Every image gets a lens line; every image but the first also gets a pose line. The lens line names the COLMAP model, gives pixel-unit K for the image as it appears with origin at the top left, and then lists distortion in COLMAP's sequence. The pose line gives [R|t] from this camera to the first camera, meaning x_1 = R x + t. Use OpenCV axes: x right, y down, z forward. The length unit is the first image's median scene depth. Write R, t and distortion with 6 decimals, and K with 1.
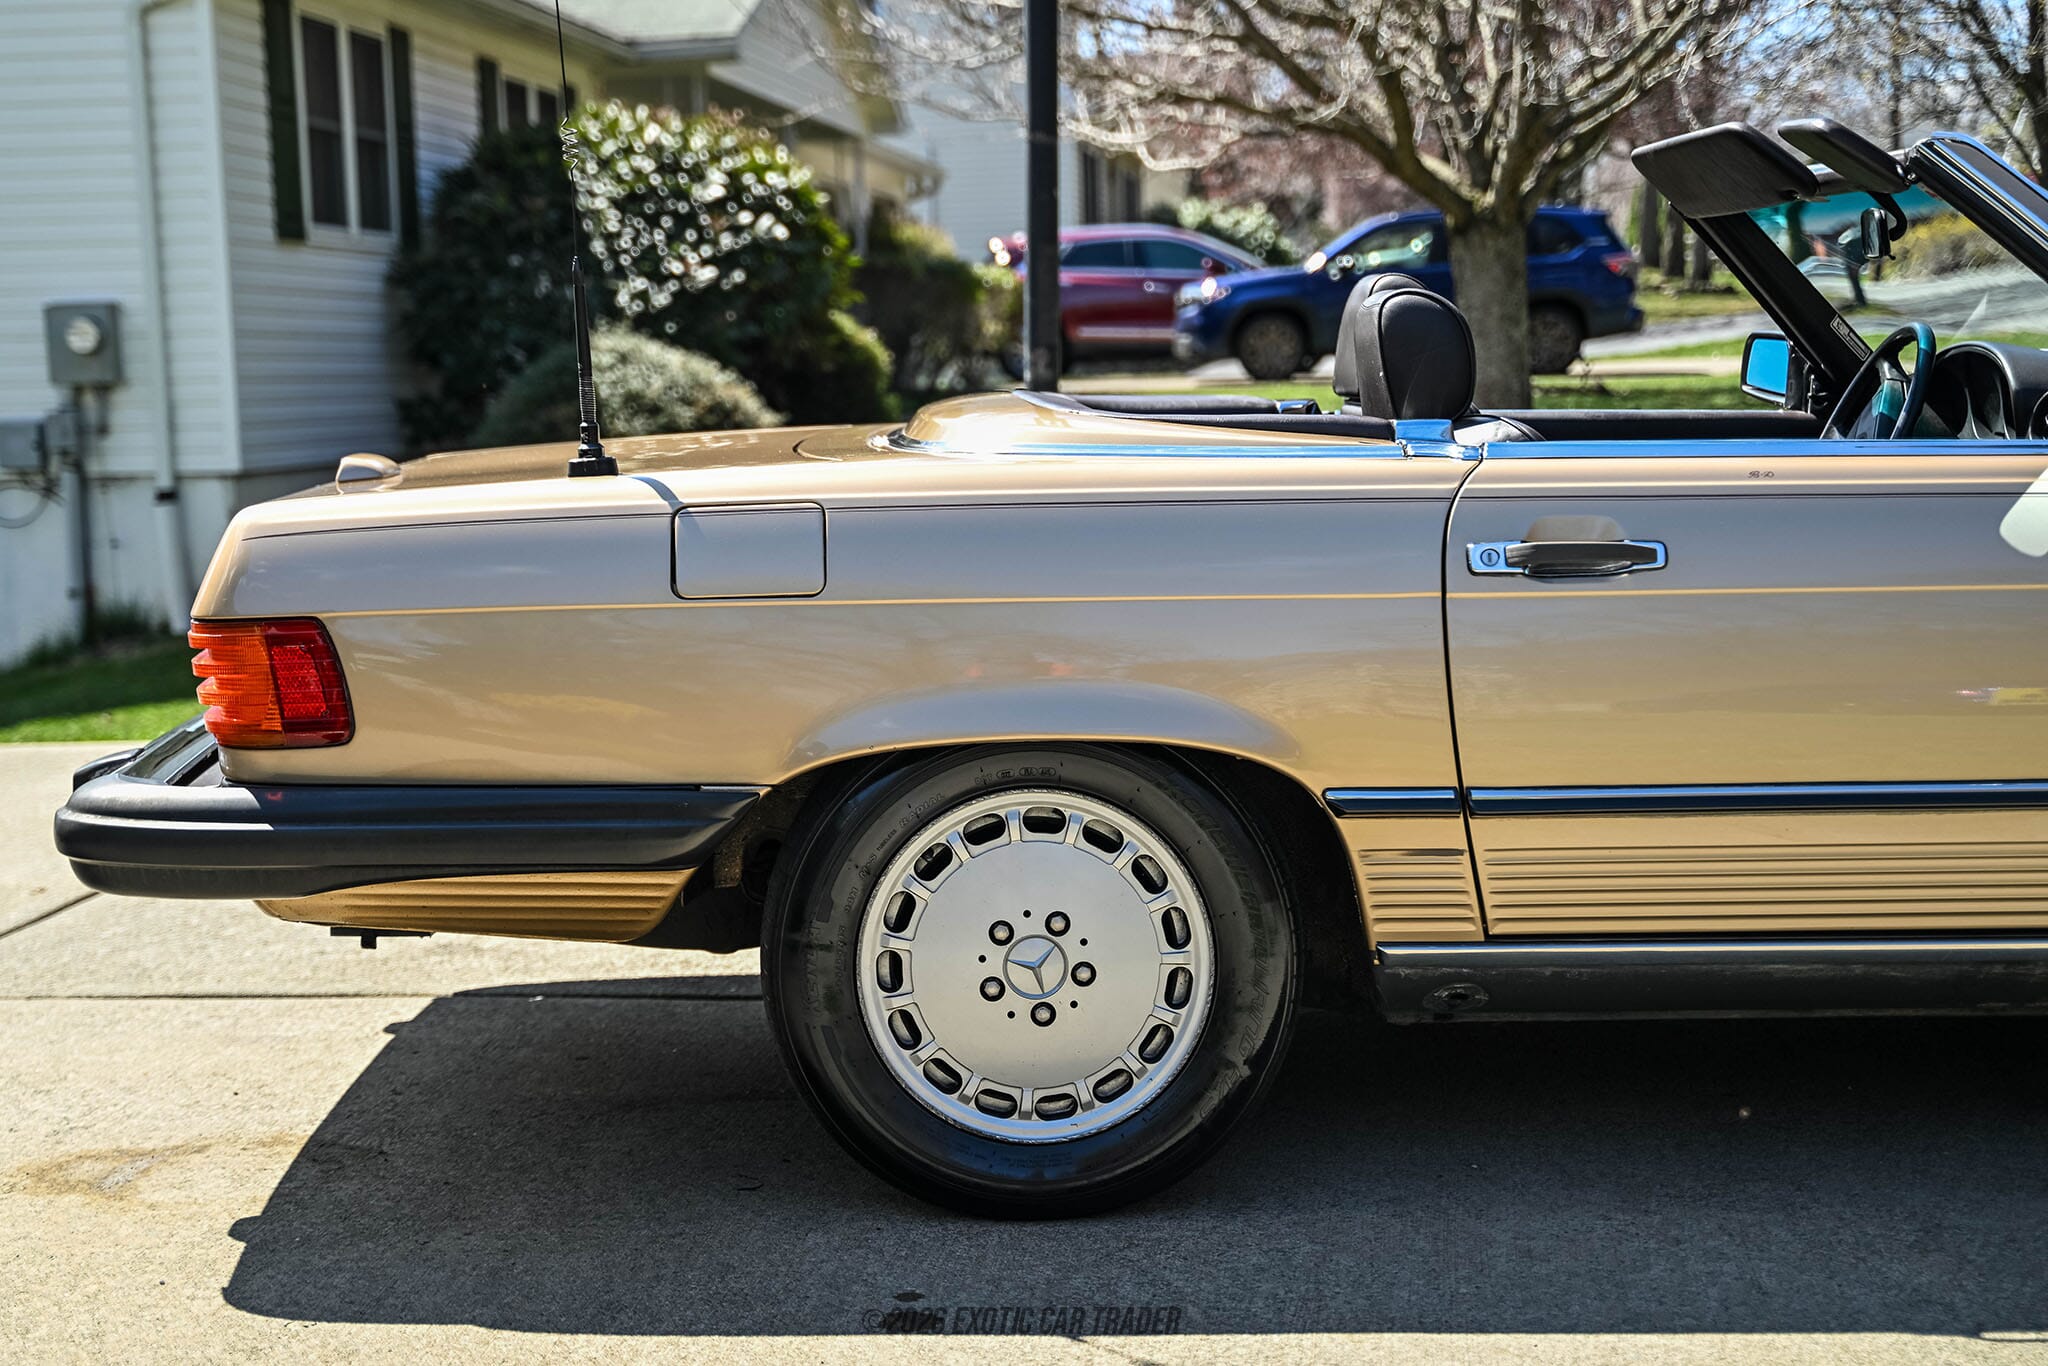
lens RADIAL K [[2940.2, 0, 1024.0], [0, 2940.2, 683.0], [0, 0, 1]] dist [0.114482, -0.005808]
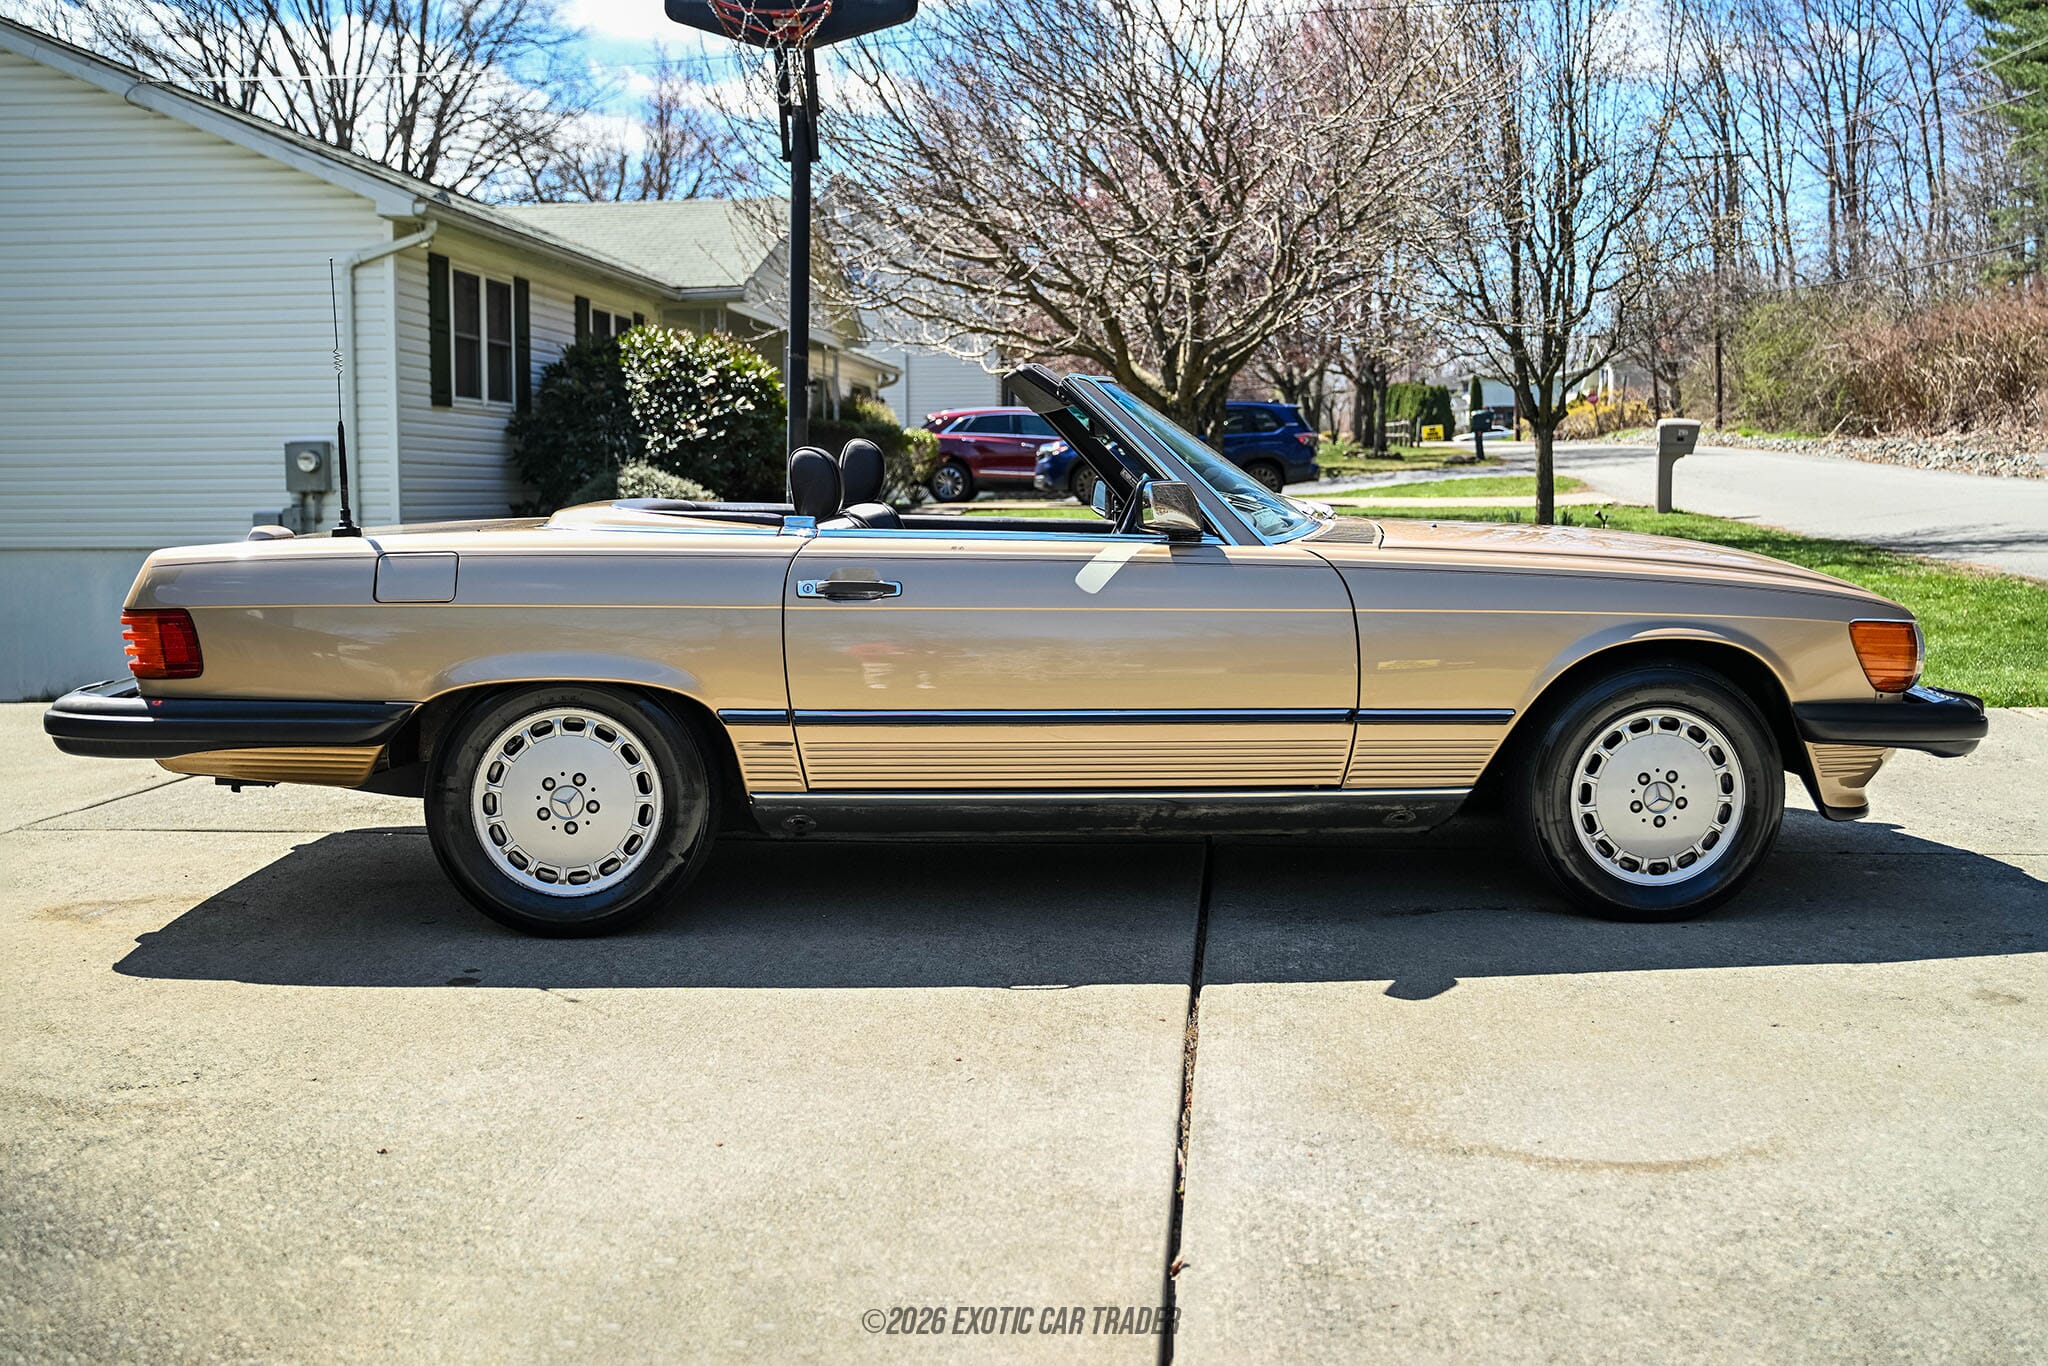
lens RADIAL K [[1848.7, 0, 1025.0], [0, 1848.7, 642.0], [0, 0, 1]] dist [-0.004078, 0.010972]
pose [[0.998915, 0.018361, 0.042789, 0.232535], [-0.017203, 0.999480, -0.027276, 0.020615], [-0.043267, 0.026511, 0.998712, -0.181794]]
